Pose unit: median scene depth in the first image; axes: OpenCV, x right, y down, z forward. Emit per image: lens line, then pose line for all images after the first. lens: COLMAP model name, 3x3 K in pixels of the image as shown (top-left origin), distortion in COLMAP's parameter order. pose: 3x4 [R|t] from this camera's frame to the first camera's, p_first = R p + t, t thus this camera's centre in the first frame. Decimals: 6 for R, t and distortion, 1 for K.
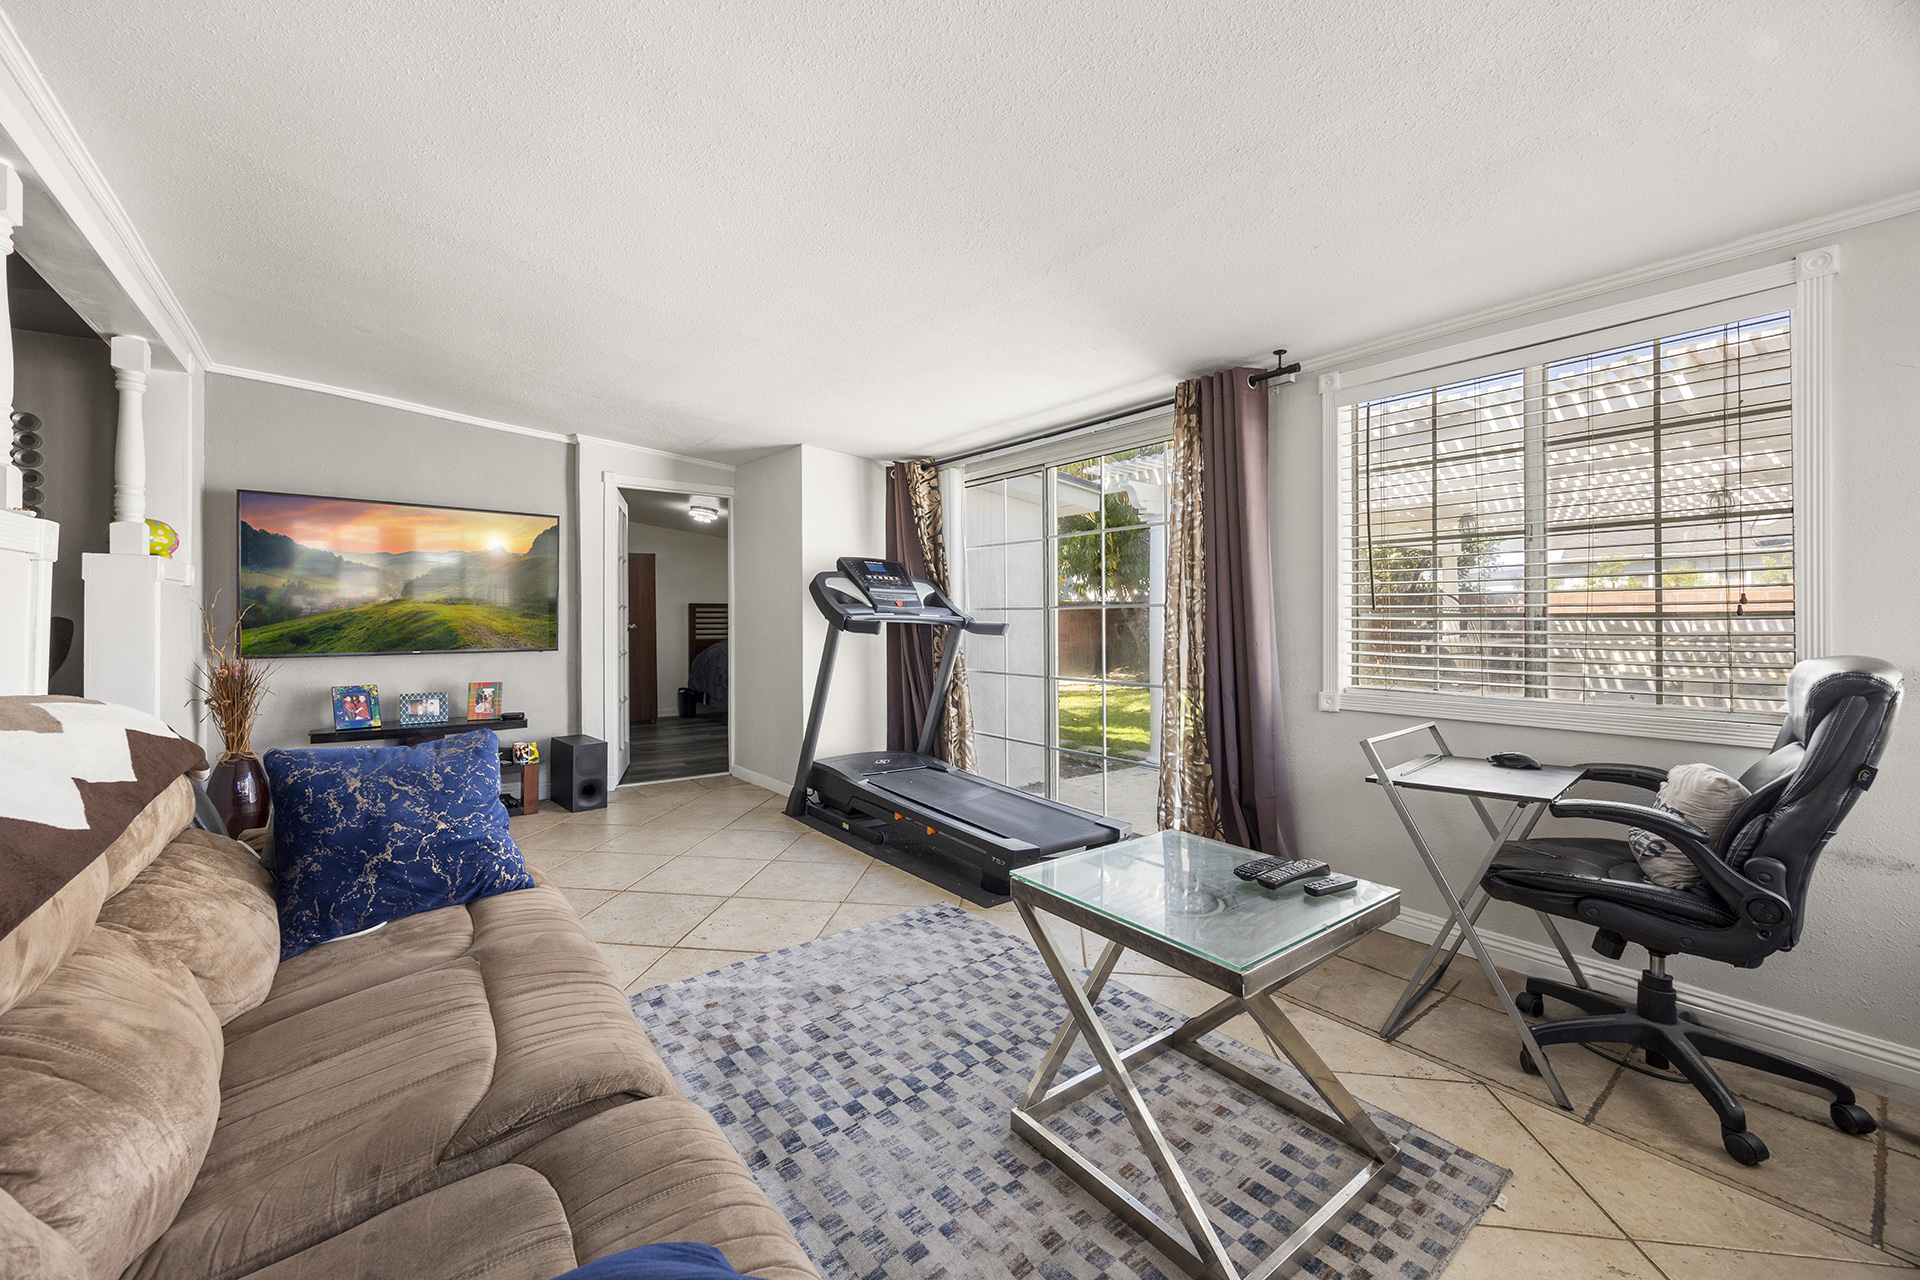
lens RADIAL K [[741.1, 0, 958.1], [0, 741.1, 619.1], [0, 0, 1]] dist [-0.000799, -0.000272]
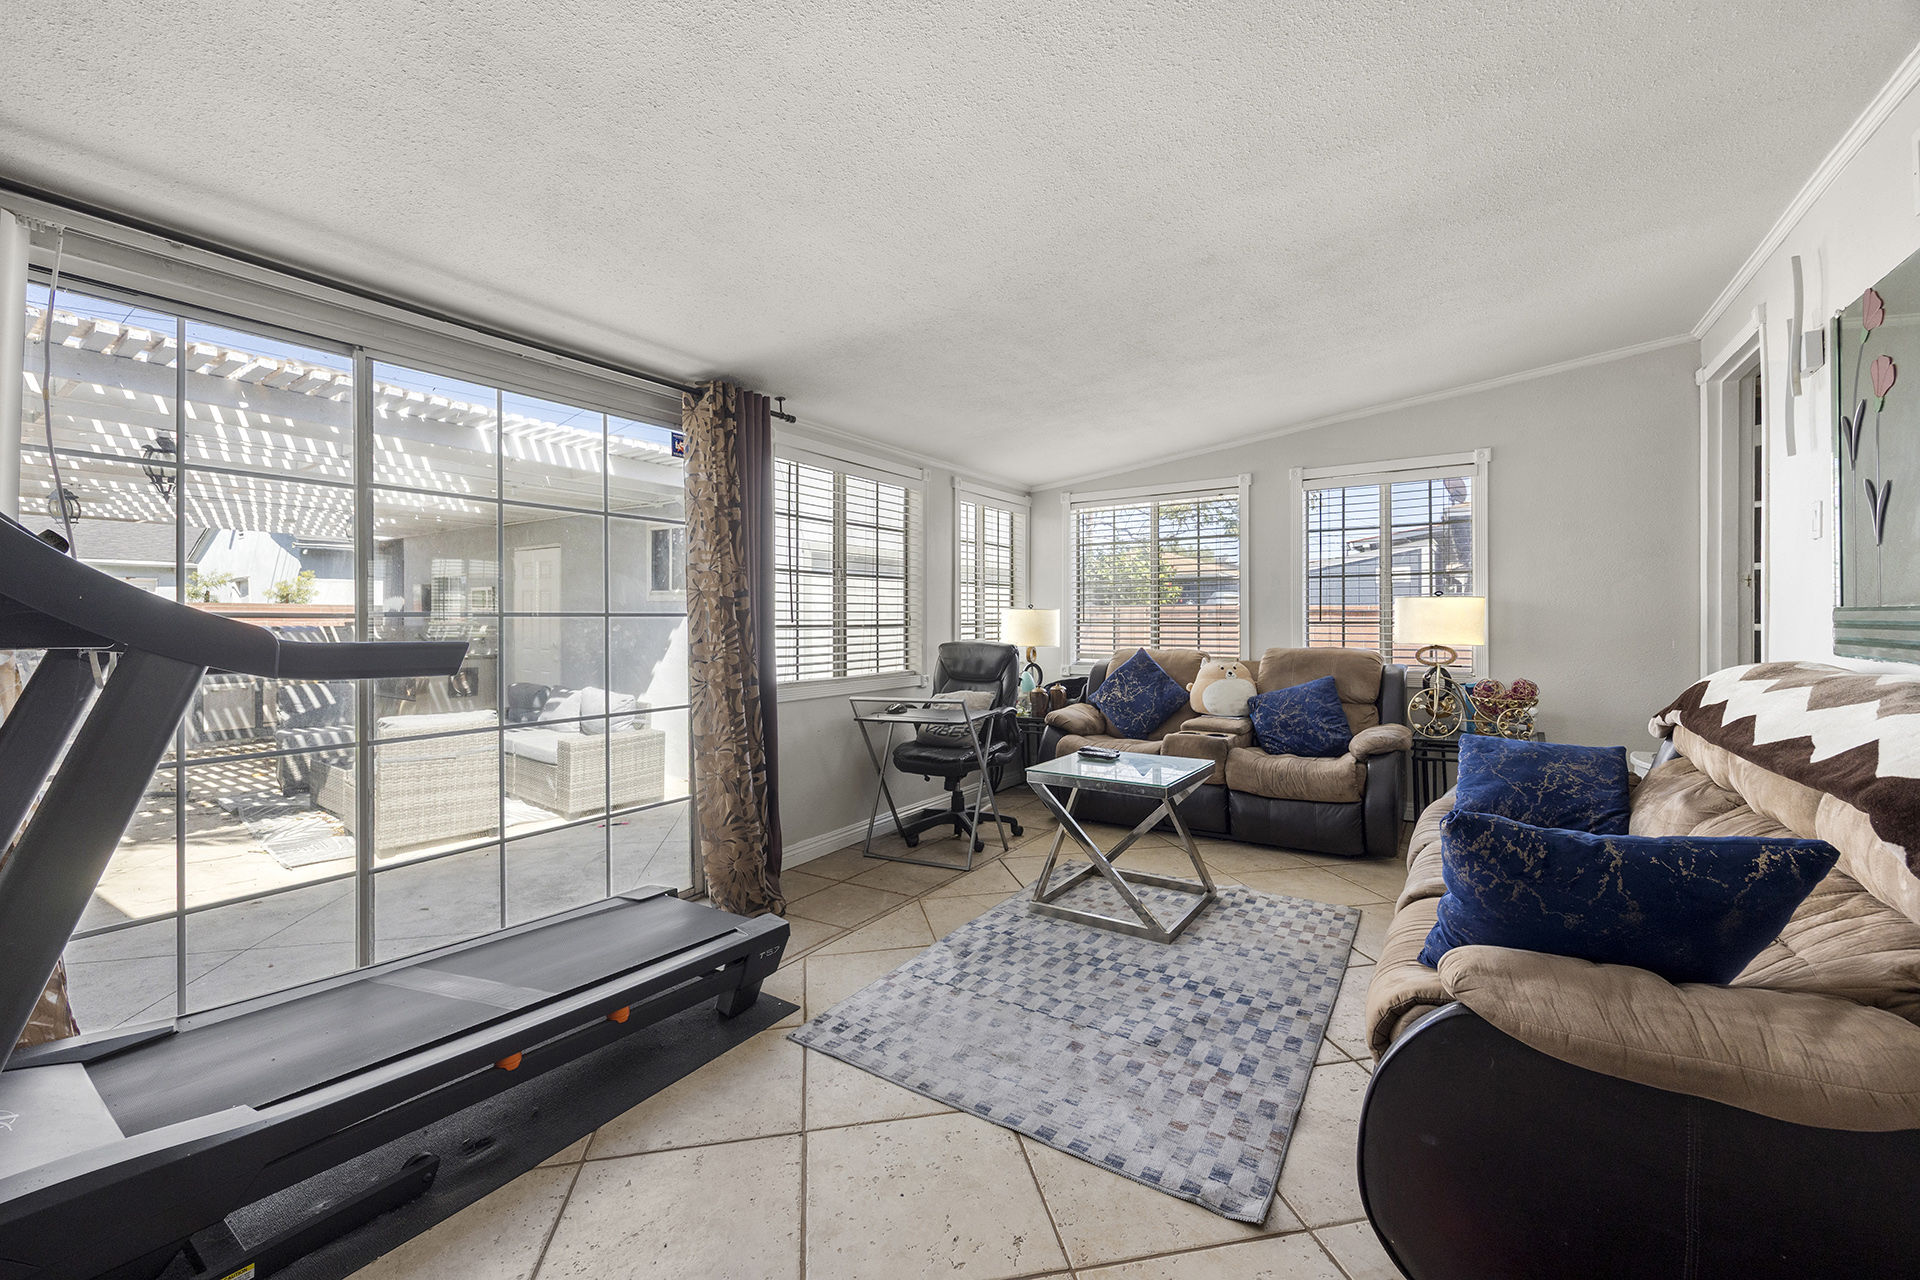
lens RADIAL K [[741.1, 0, 958.1], [0, 741.1, 619.1], [0, 0, 1]] dist [-0.000799, -0.000272]
pose [[-0.293974, 0.008710, 0.955774, -1.110115], [0.006597, 0.999953, -0.007083, -0.008014], [-0.955791, 0.004223, -0.294018, 1.585766]]
